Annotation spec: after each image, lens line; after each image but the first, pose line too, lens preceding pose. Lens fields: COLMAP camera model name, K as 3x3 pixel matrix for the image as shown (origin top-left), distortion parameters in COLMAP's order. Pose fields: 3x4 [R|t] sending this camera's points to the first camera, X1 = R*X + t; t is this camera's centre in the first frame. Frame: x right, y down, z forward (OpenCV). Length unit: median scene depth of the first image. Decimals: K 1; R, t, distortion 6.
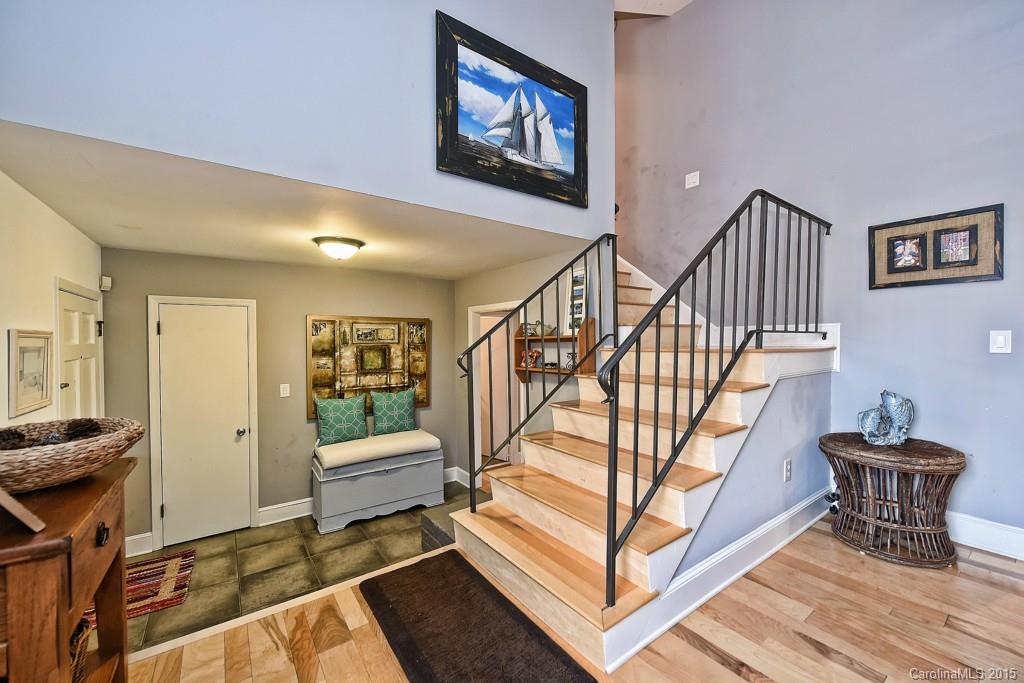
lens RADIAL K [[407.3, 0, 513.1], [0, 407.3, 342.6], [0, 0, 1]] dist [-0.001183, 0.000091]
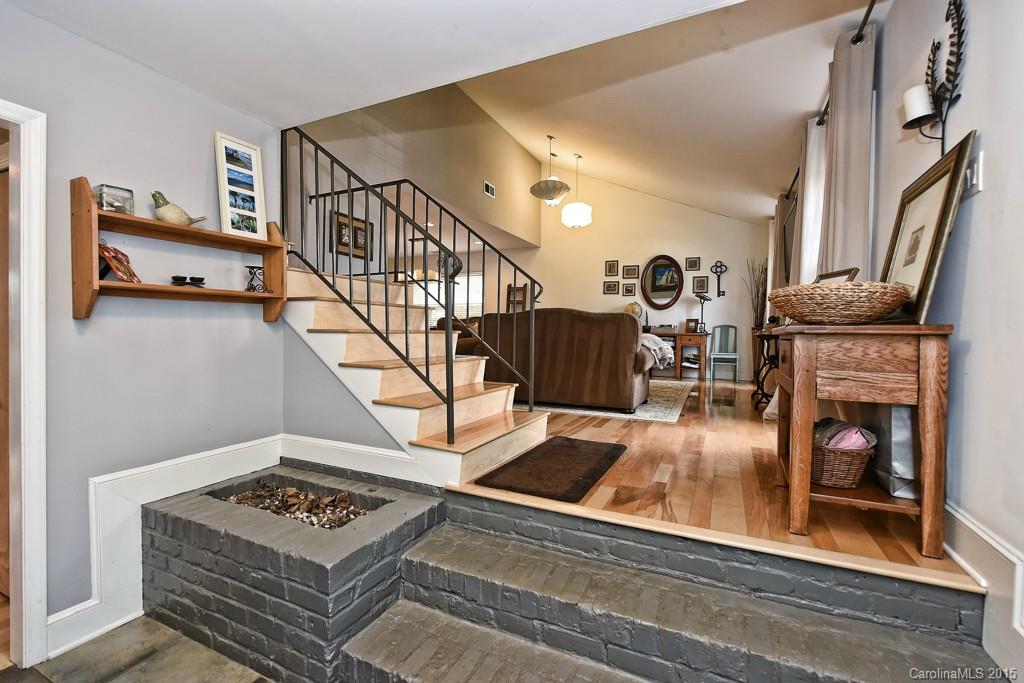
lens RADIAL K [[445.3, 0, 508.4], [0, 445.3, 342.1], [0, 0, 1]] dist [0.002295, -0.000808]
pose [[-0.460223, -0.015540, 0.887667, -0.879152], [-0.002040, 0.999863, 0.016446, 0.170738], [-0.887801, 0.005758, -0.460192, 1.184073]]
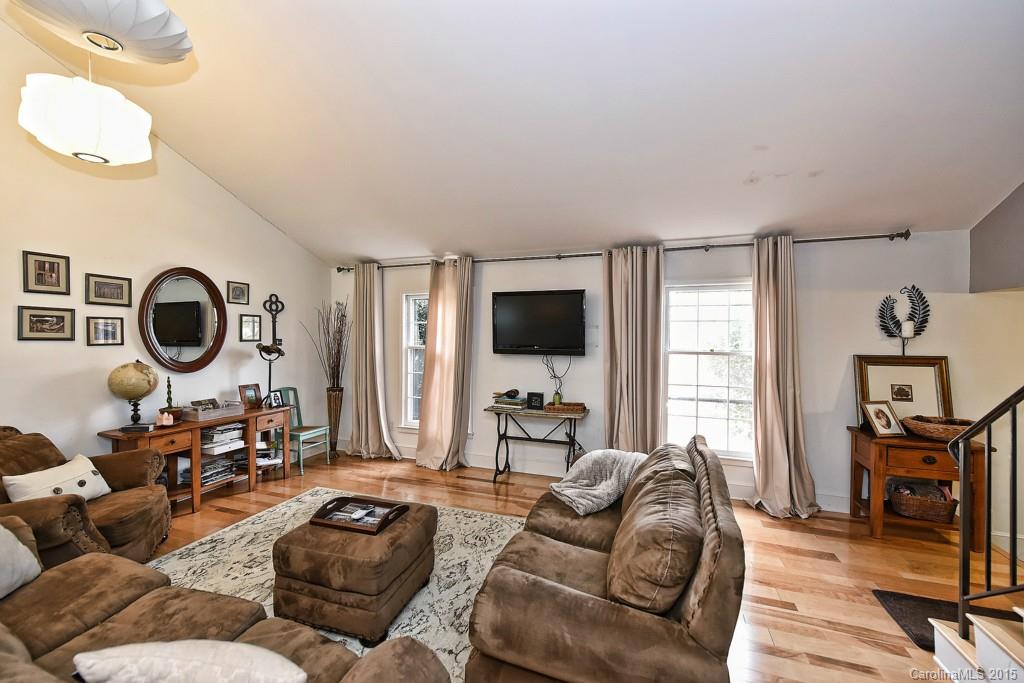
lens RADIAL K [[409.2, 0, 518.1], [0, 409.2, 340.0], [0, 0, 1]] dist [0.002301, -0.000426]
pose [[-0.826309, 0.009541, -0.563136, 1.195209], [-0.004256, 0.999722, 0.023184, -0.157006], [0.563200, 0.021554, -0.826039, 0.728615]]
